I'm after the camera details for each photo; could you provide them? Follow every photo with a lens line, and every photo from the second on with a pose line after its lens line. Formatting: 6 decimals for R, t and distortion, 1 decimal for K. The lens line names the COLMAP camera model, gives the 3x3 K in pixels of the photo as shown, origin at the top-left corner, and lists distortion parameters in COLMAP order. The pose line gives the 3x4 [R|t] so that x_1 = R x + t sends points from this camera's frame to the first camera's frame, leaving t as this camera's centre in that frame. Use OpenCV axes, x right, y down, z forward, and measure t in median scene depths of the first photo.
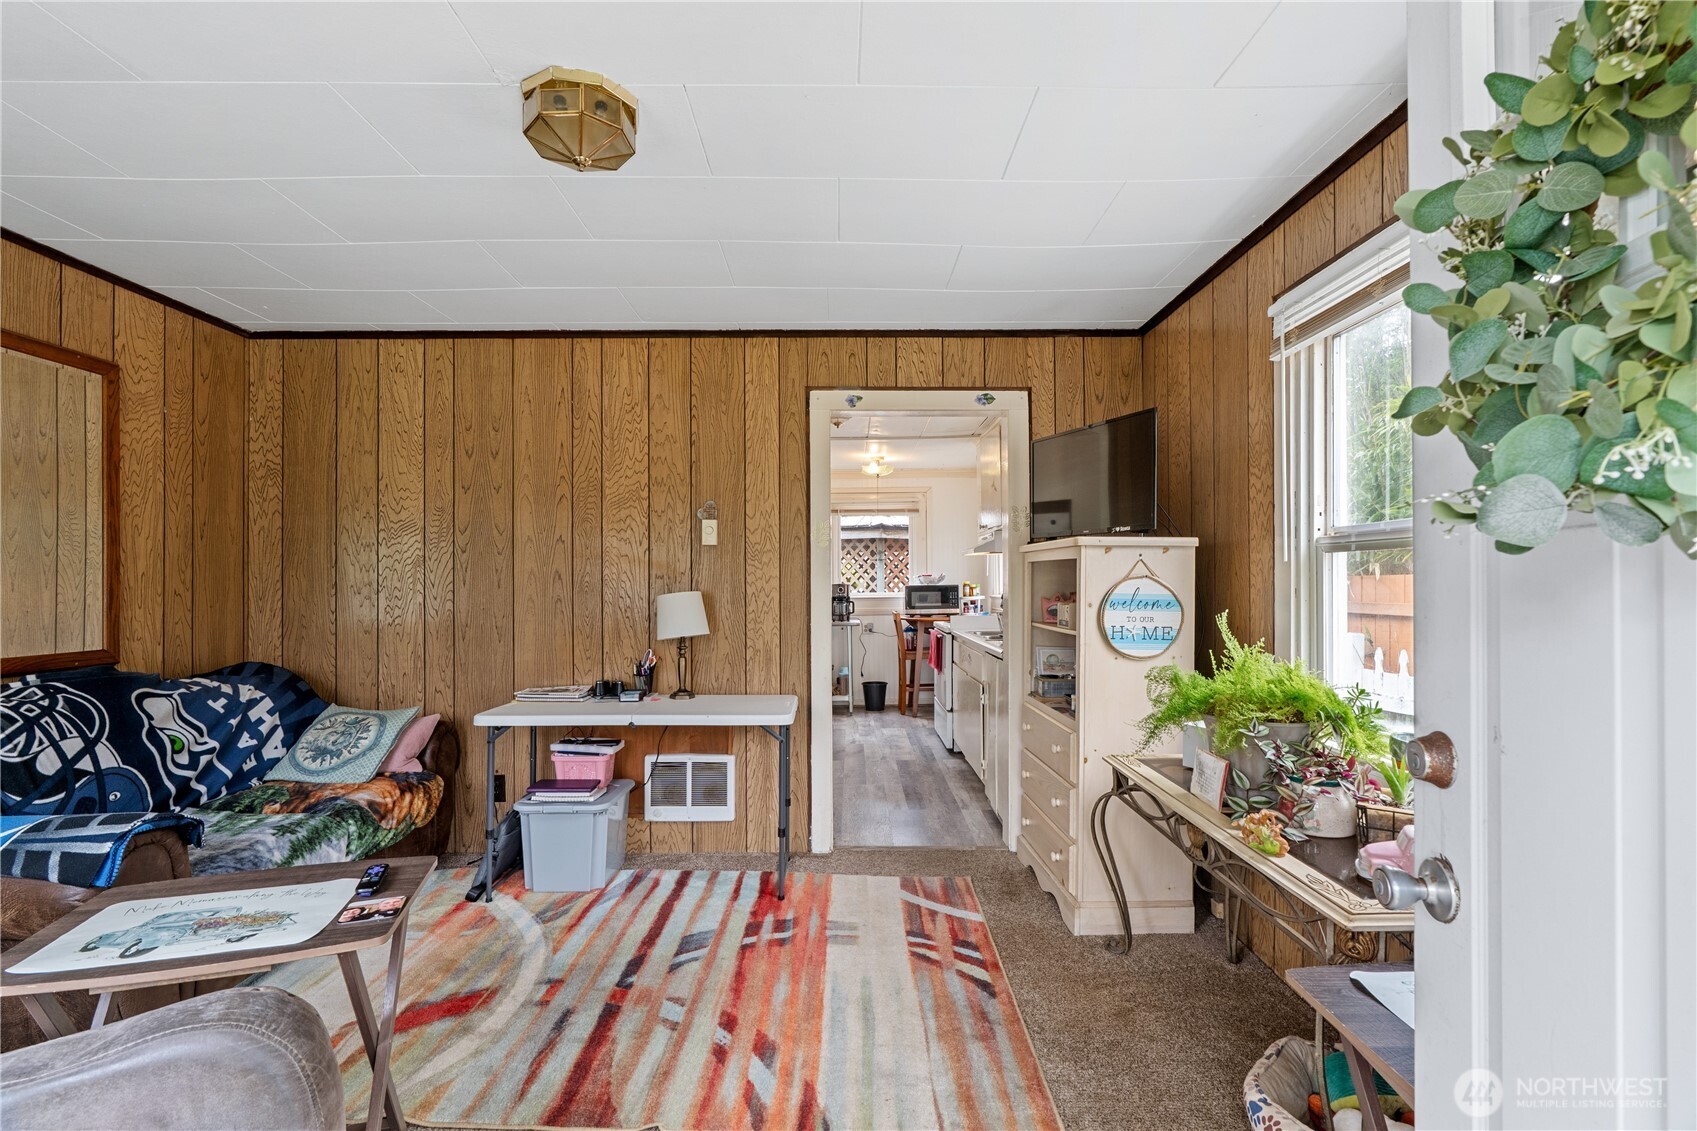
lens RADIAL K [[775.3, 0, 848.8], [0, 775.3, 579.1], [0, 0, 1]] dist [-0.009947, 0.003552]
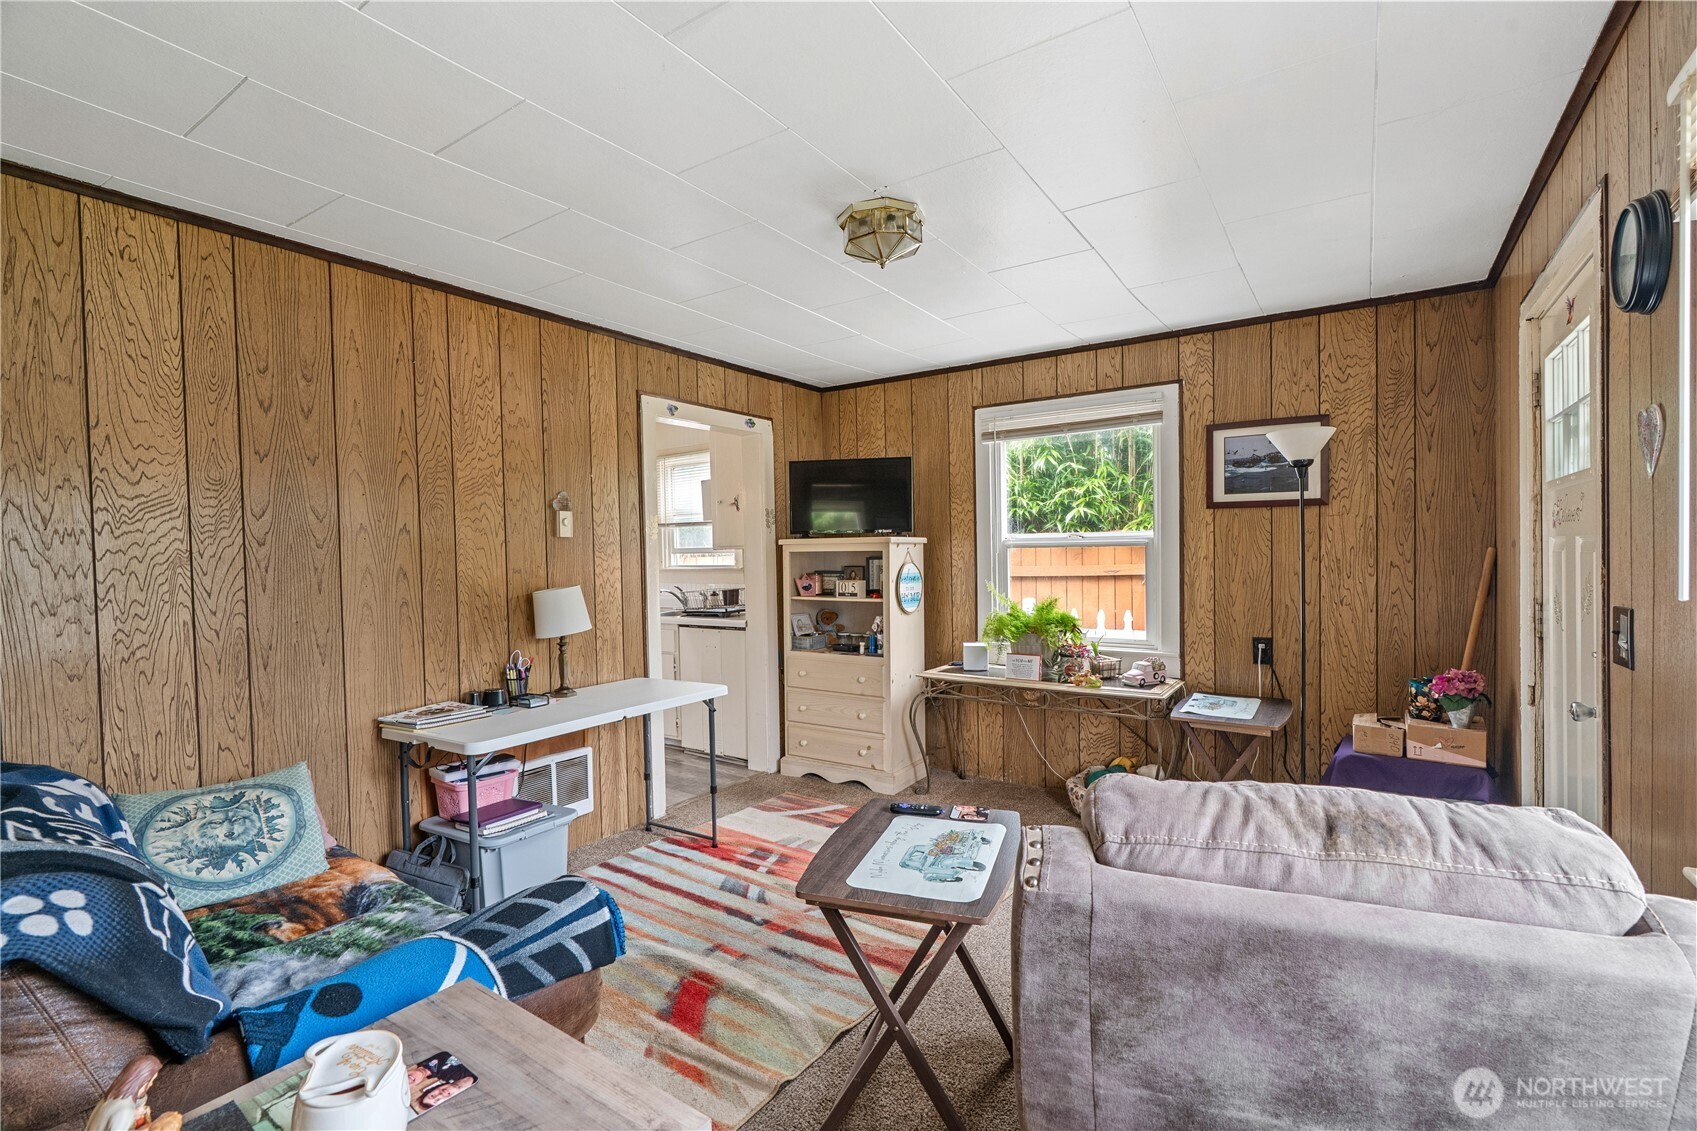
lens RADIAL K [[775.3, 0, 846.3], [0, 775.3, 559.5], [0, 0, 1]] dist [-0.009947, 0.003552]
pose [[0.557501, -0.018005, 0.829981, -0.787932], [0.012939, 0.999832, 0.012998, -0.023843], [-0.830075, 0.003492, 0.557641, 0.162255]]
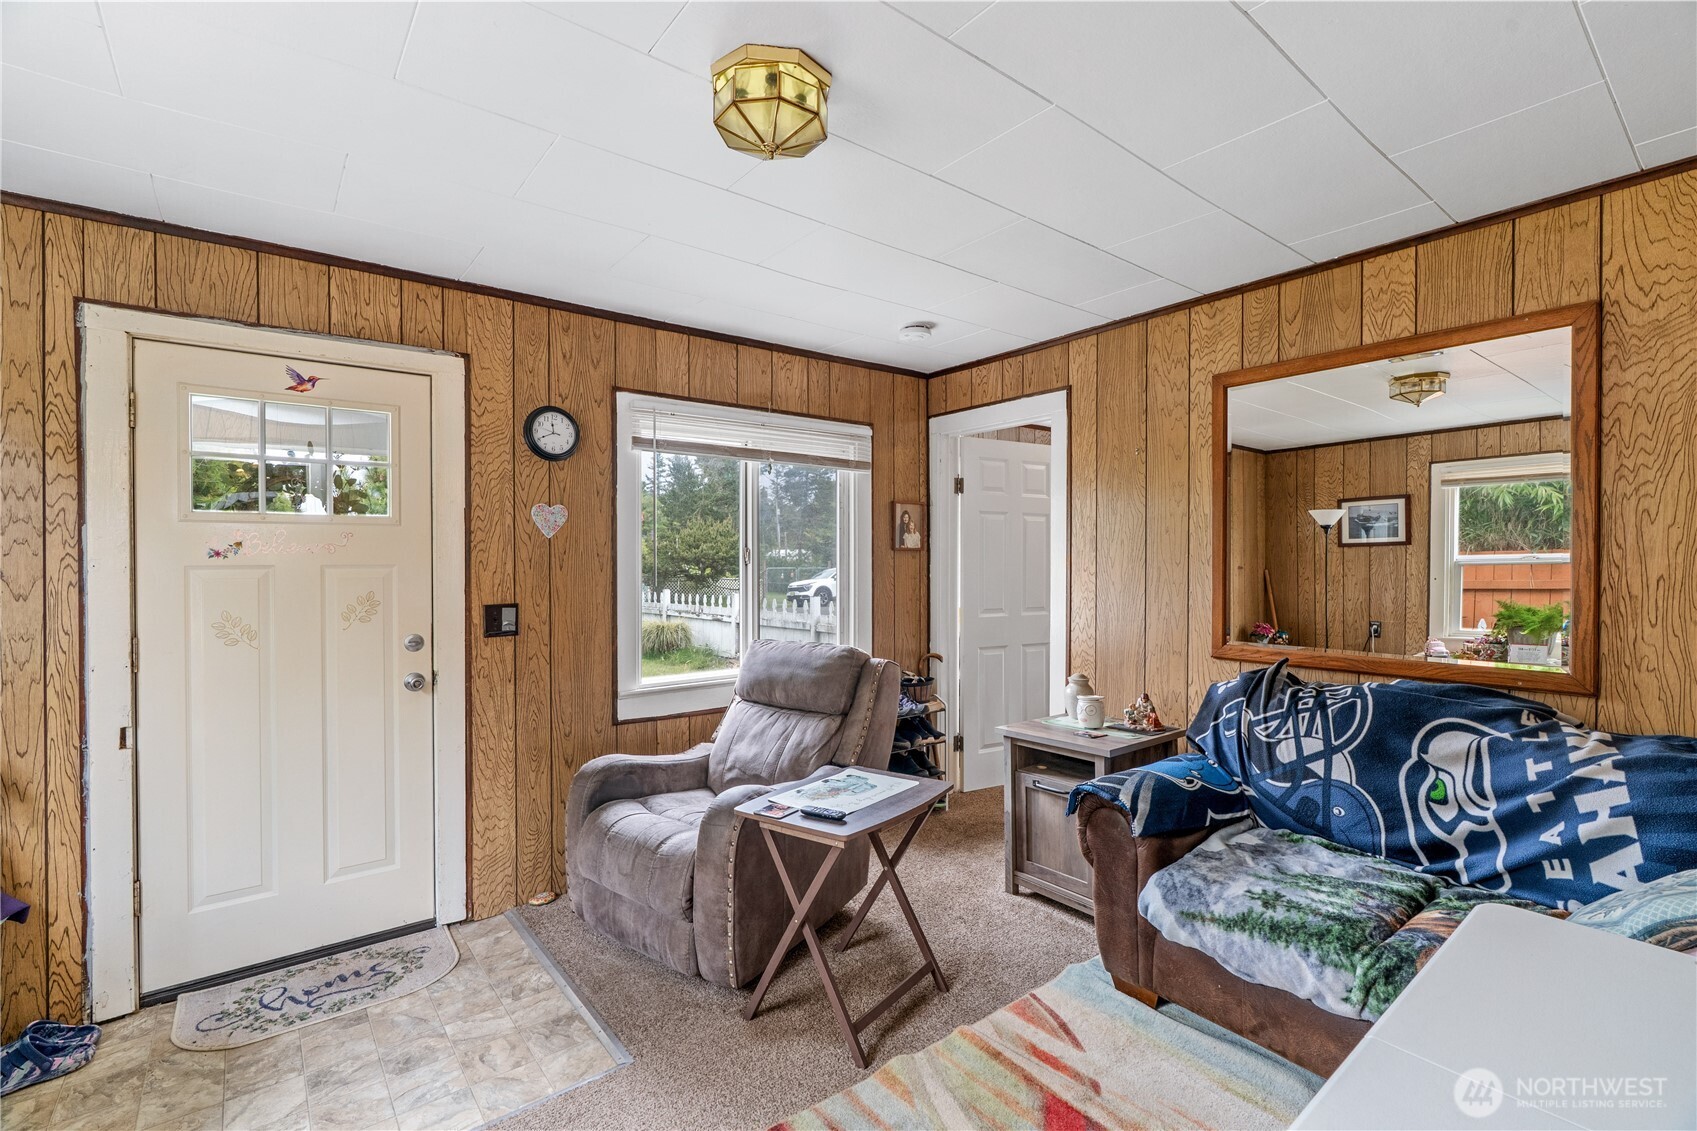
lens RADIAL K [[775.3, 0, 850.5], [0, 775.3, 568.0], [0, 0, 1]] dist [-0.009947, 0.003552]
pose [[-0.791824, 0.010138, -0.610665, 0.078591], [0.008866, 0.999948, 0.005106, -0.022160], [0.610685, -0.001371, -0.791873, 0.943410]]
